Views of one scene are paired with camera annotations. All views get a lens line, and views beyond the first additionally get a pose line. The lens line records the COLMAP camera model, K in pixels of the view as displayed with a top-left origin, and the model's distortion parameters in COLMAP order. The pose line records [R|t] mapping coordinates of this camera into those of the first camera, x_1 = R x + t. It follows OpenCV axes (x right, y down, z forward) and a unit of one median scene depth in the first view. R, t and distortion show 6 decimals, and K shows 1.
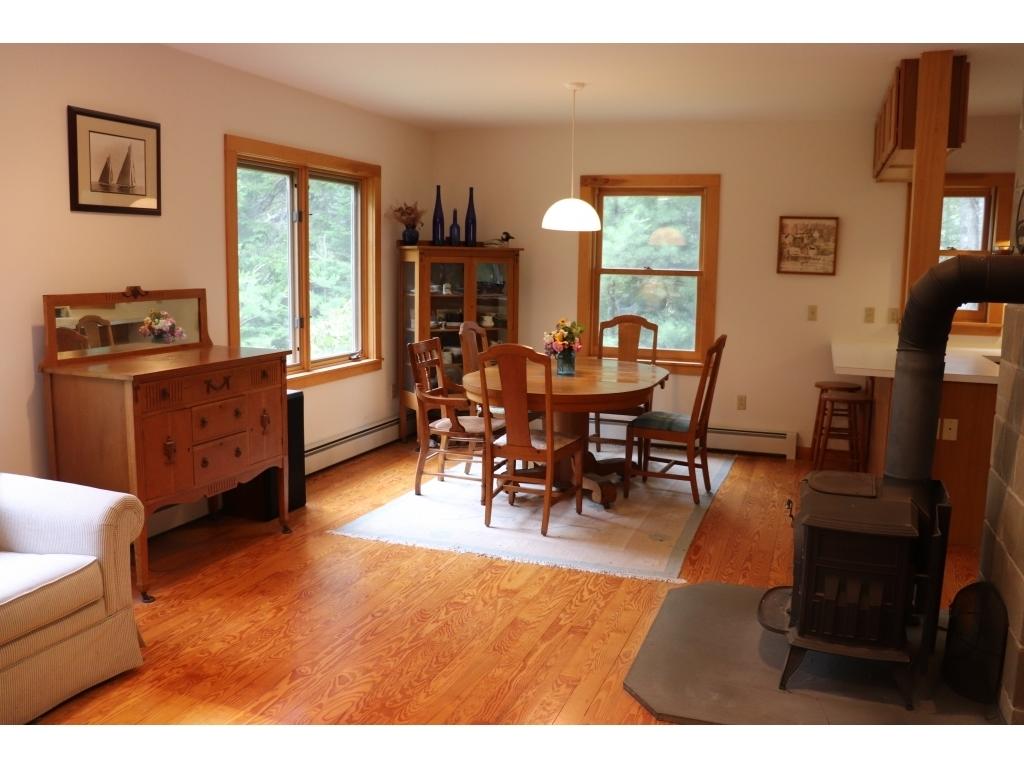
lens RADIAL K [[850.5, 0, 512.0], [0, 850.5, 384.0], [0, 0, 1]] dist [-0.081775, 0.005257]
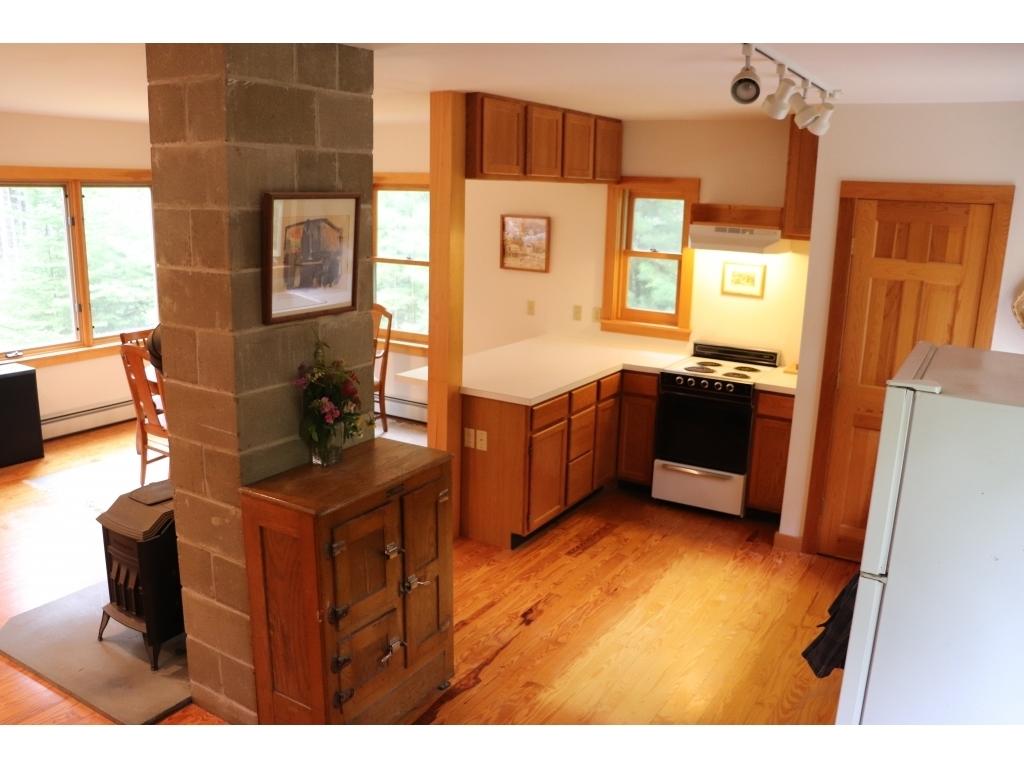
lens RADIAL K [[880.6, 0, 512.0], [0, 880.6, 384.0], [0, 0, 1]] dist [-0.116160, 0.000642]
pose [[0.982009, 0.049184, -0.182317, 0.549605], [-0.033724, 0.995642, 0.086945, -0.086007], [0.185799, -0.079233, 0.979388, -0.085634]]
